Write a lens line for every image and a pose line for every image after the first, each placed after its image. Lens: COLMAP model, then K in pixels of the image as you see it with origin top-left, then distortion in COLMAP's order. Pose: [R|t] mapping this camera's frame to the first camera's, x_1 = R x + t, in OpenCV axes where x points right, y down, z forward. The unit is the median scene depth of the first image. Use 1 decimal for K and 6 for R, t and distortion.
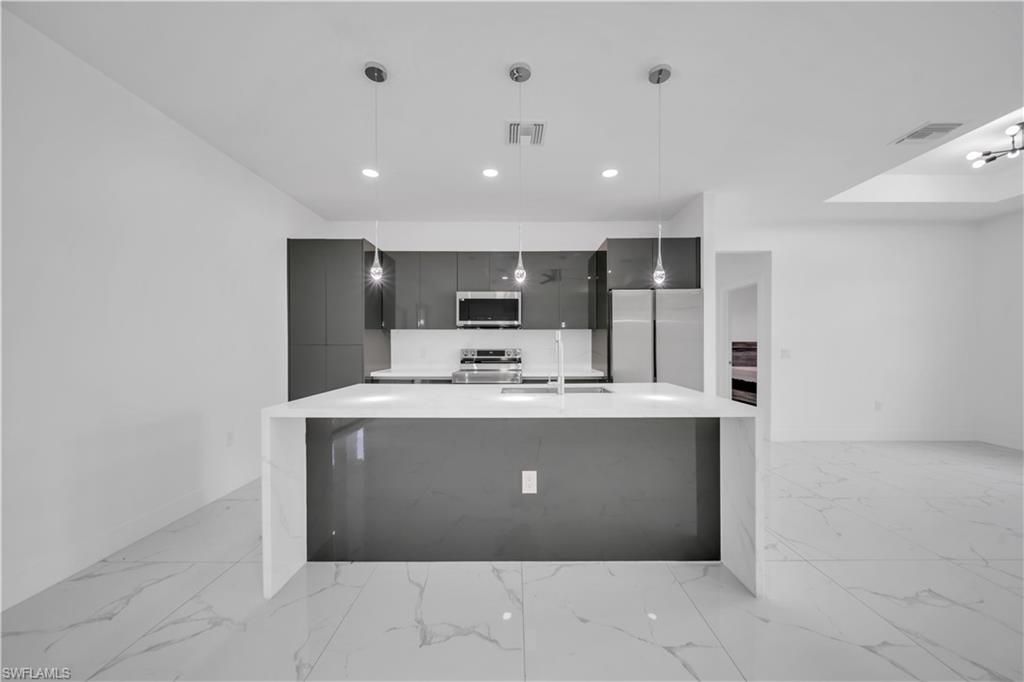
lens RADIAL K [[354.5, 0, 514.9], [0, 354.5, 347.4], [0, 0, 1]] dist [0.002145, -0.000016]
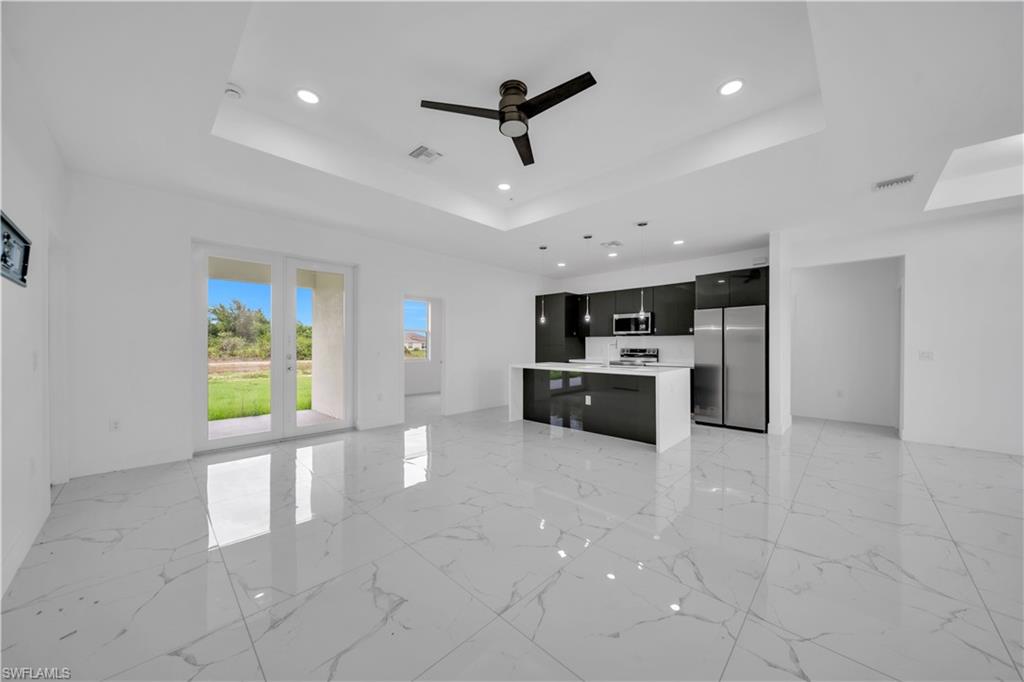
lens RADIAL K [[354.5, 0, 514.1], [0, 354.5, 346.8], [0, 0, 1]] dist [0.002145, -0.000016]
pose [[0.719532, 0.005301, -0.694439, 0.684848], [-0.007216, 0.999974, 0.000157, 0.001871], [0.694422, 0.004899, 0.719551, -0.573204]]
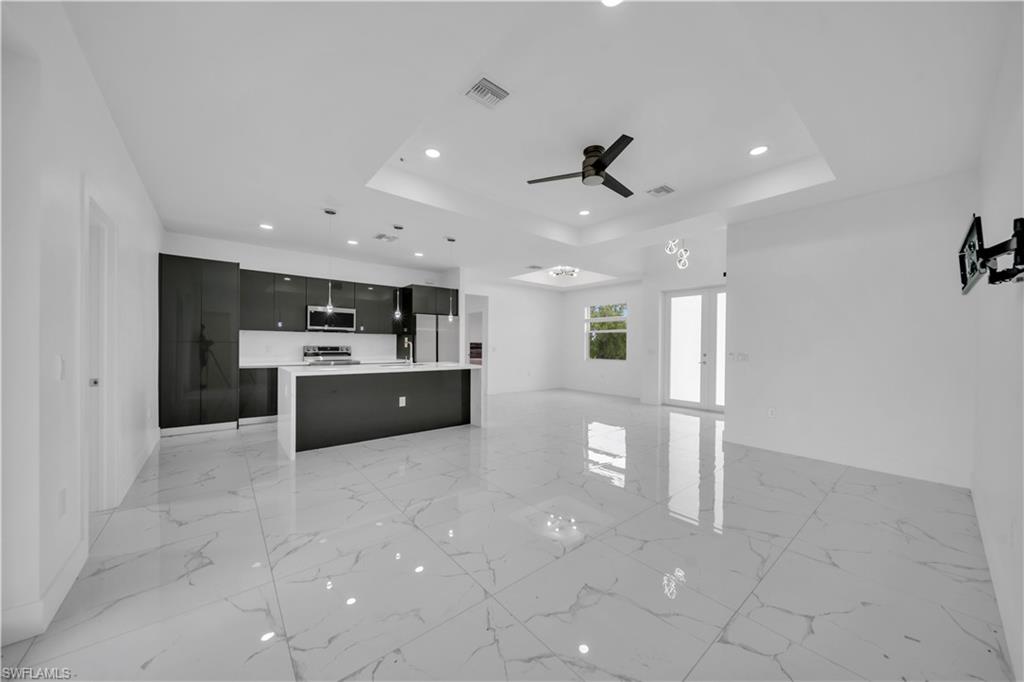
lens RADIAL K [[354.5, 0, 519.1], [0, 354.5, 346.5], [0, 0, 1]] dist [0.002145, -0.000016]
pose [[0.762758, 0.006305, 0.646653, -0.438422], [-0.006350, 0.999977, -0.002260, 0.005605], [-0.646652, -0.002382, 0.762781, -0.642557]]
